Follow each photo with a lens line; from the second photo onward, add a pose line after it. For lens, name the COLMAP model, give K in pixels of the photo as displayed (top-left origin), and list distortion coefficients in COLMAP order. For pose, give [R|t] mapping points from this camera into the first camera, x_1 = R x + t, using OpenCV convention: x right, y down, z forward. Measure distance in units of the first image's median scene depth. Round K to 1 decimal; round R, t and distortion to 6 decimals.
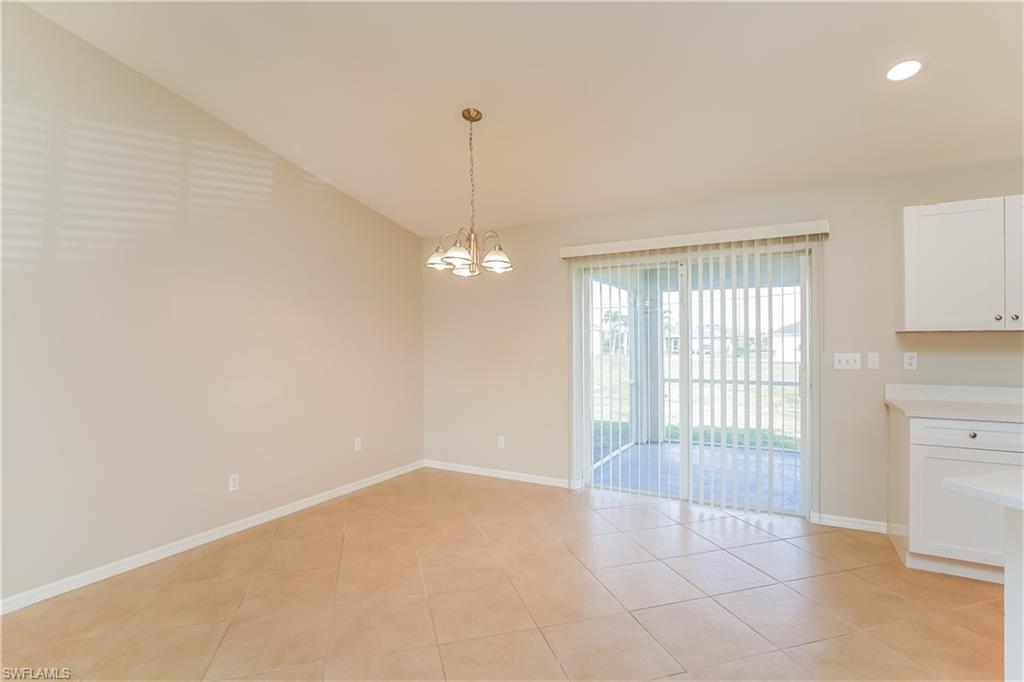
lens RADIAL K [[495.2, 0, 513.3], [0, 495.2, 340.7], [0, 0, 1]] dist [-0.020794, 0.003075]
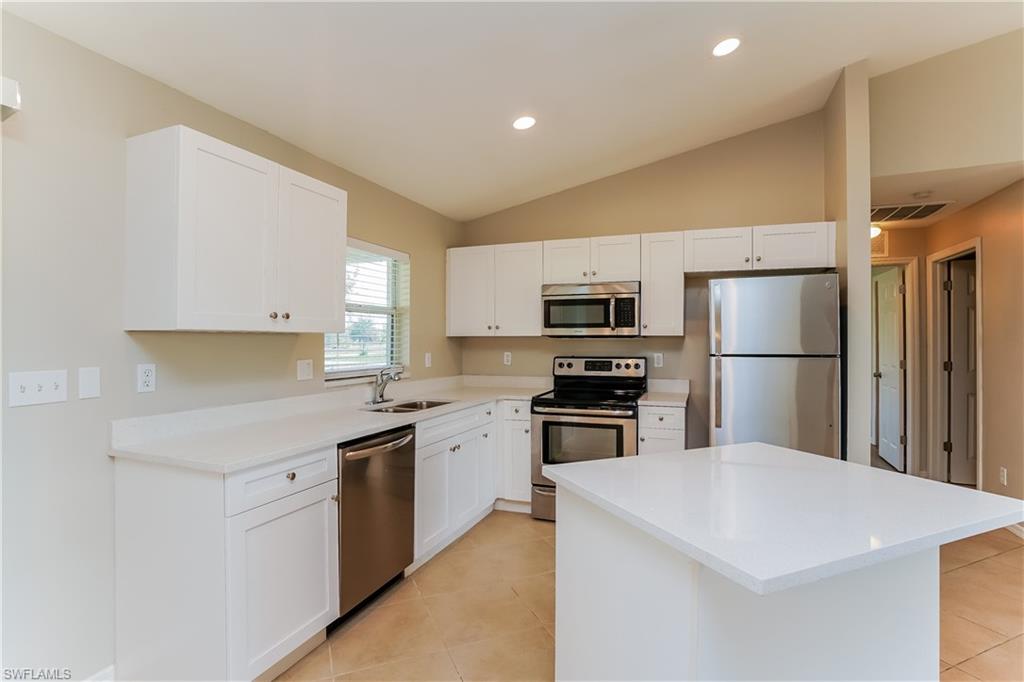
lens RADIAL K [[495.2, 0, 506.8], [0, 495.2, 340.4], [0, 0, 1]] dist [-0.020794, 0.003075]
pose [[-0.111588, 0.009225, 0.993712, 0.146237], [0.005963, 0.999945, -0.008613, 0.001389], [-0.993737, 0.004964, -0.111637, 0.614272]]
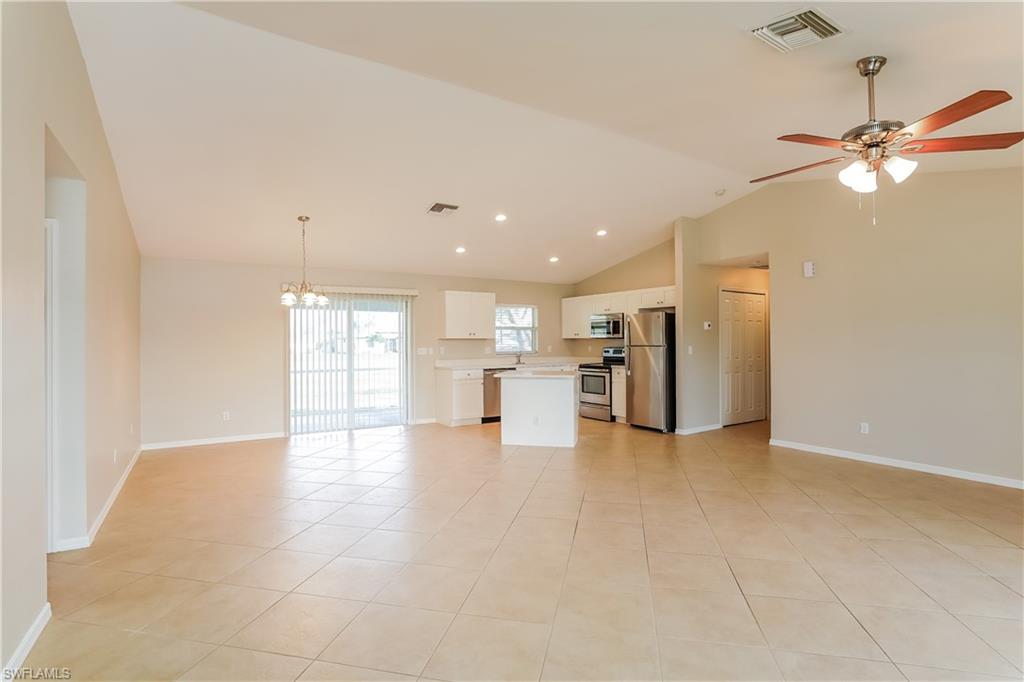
lens RADIAL K [[495.2, 0, 516.0], [0, 495.2, 344.7], [0, 0, 1]] dist [-0.020794, 0.003075]
pose [[0.479907, -0.000028, 0.877320, -1.214797], [0.008230, 0.999956, -0.004470, 0.025102], [-0.877281, 0.009366, 0.479886, -0.536275]]
